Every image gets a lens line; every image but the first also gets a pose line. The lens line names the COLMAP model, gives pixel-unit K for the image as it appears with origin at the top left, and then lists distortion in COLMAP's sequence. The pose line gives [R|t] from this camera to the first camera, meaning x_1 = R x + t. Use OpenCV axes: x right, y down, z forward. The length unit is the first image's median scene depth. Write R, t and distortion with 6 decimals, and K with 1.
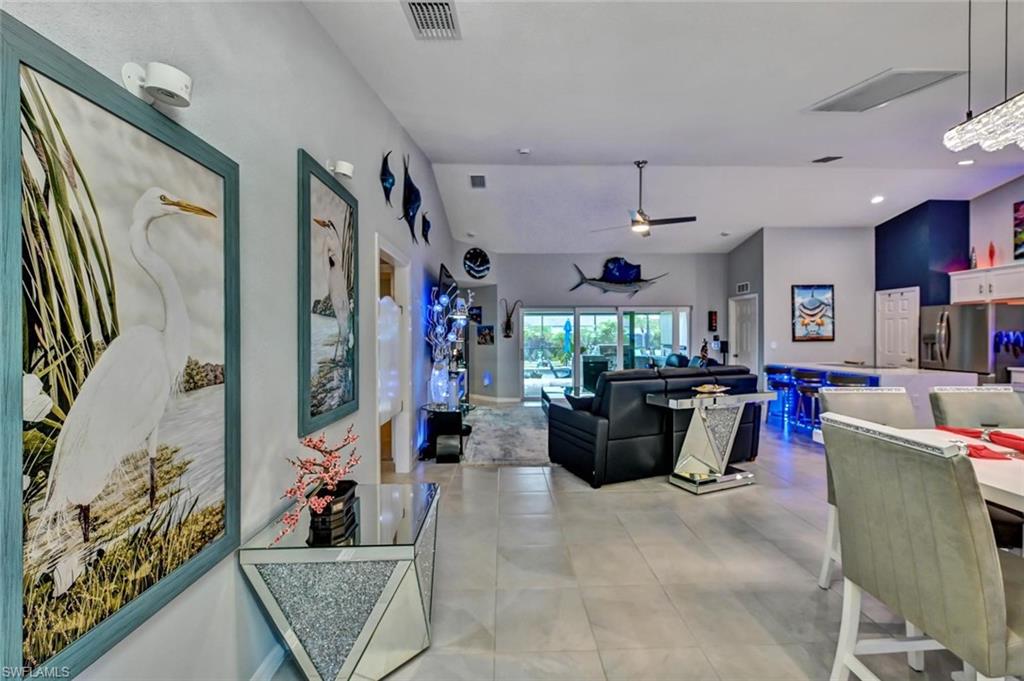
lens RADIAL K [[410.5, 0, 510.5], [0, 410.5, 335.6], [0, 0, 1]] dist [-0.001569, 0.001293]
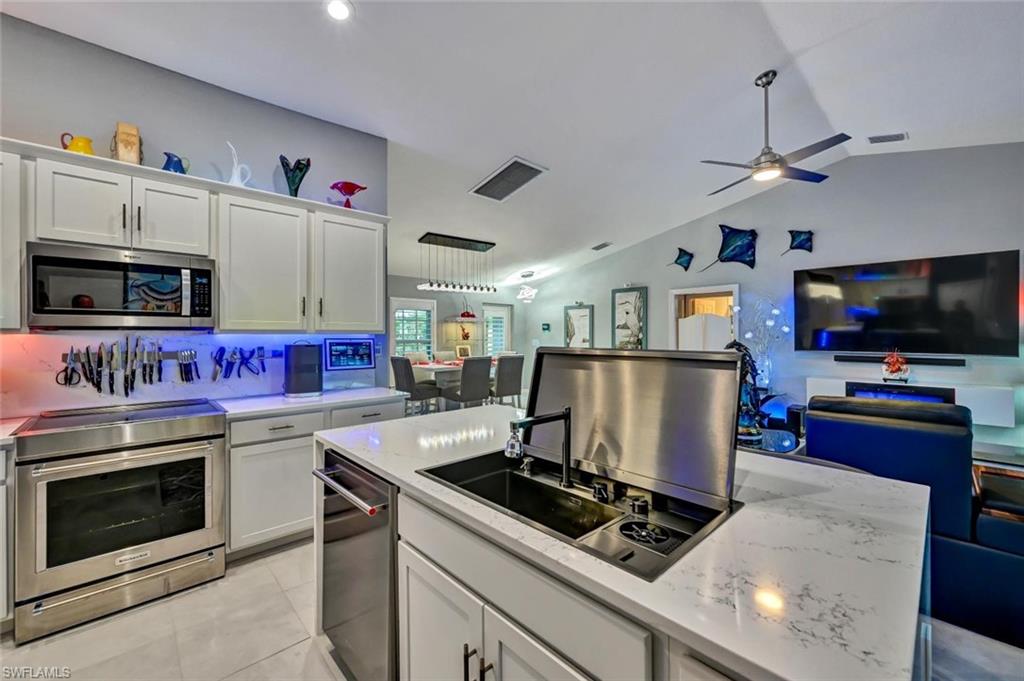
lens RADIAL K [[410.5, 0, 507.5], [0, 410.5, 334.9], [0, 0, 1]] dist [-0.001569, 0.001293]
pose [[-0.755811, 0.003532, -0.654780, 0.937608], [0.001987, 0.999993, 0.003099, -0.003098], [0.654787, 0.001041, -0.755813, 1.071752]]
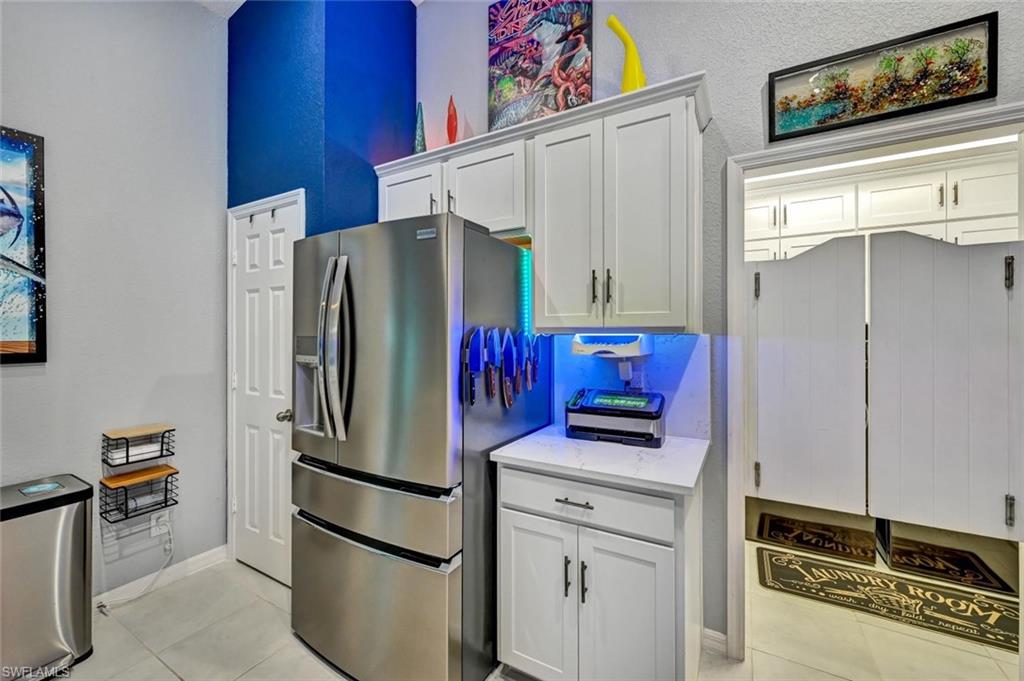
lens RADIAL K [[410.5, 0, 509.1], [0, 410.5, 336.4], [0, 0, 1]] dist [-0.001569, 0.001293]
pose [[0.527541, 0.003701, 0.849521, 0.871040], [-0.000644, 0.999992, -0.003956, -0.002050], [-0.849529, 0.001540, 0.527539, 0.749298]]
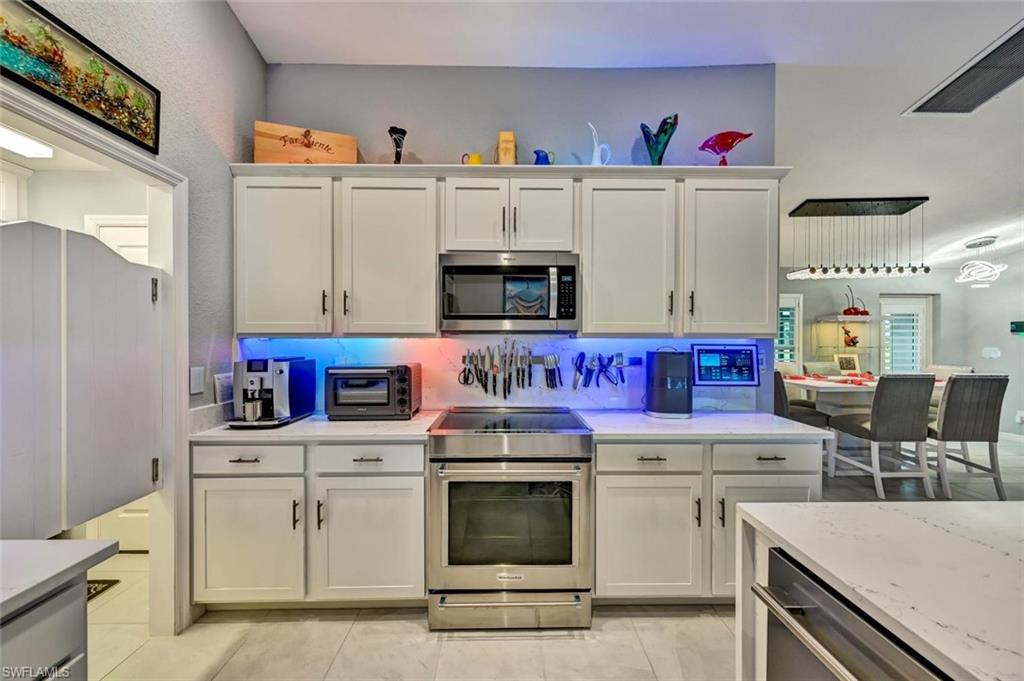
lens RADIAL K [[410.5, 0, 515.4], [0, 410.5, 340.8], [0, 0, 1]] dist [-0.001569, 0.001293]
pose [[-0.999979, 0.000658, 0.006386, 0.943556], [0.000698, 0.999980, 0.006267, -0.003269], [-0.006381, 0.006271, -0.999960, 0.931795]]
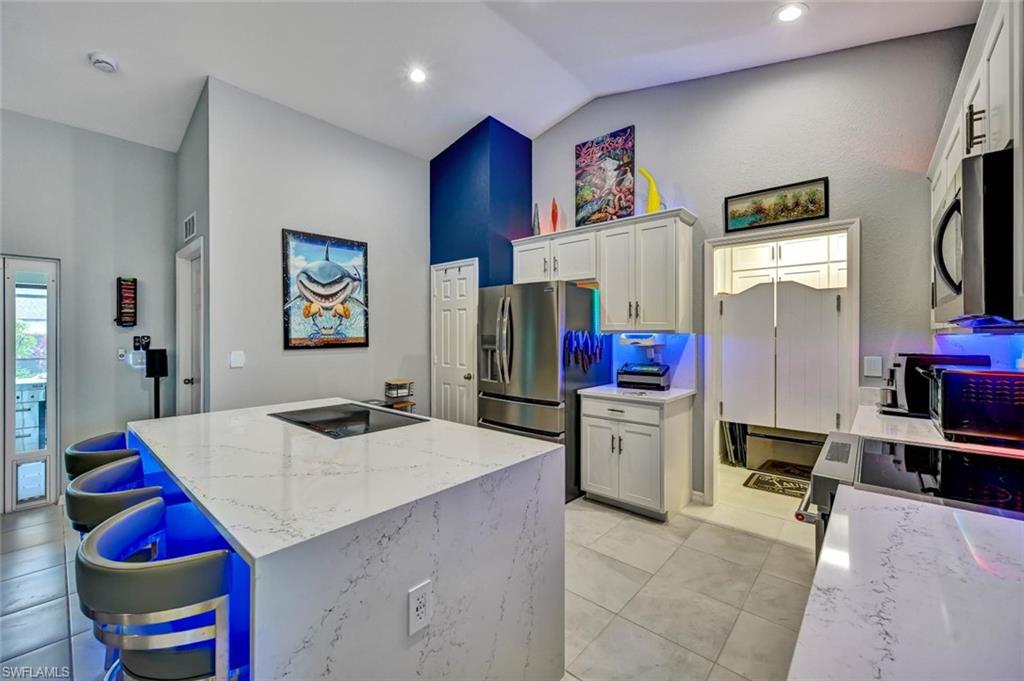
lens RADIAL K [[410.5, 0, 509.0], [0, 410.5, 335.3], [0, 0, 1]] dist [-0.001569, 0.001293]
pose [[0.687165, 0.002669, 0.726497, 0.626627], [-0.001031, 0.999996, -0.002699, -0.001062], [-0.726501, 0.001106, 0.687165, 0.587493]]
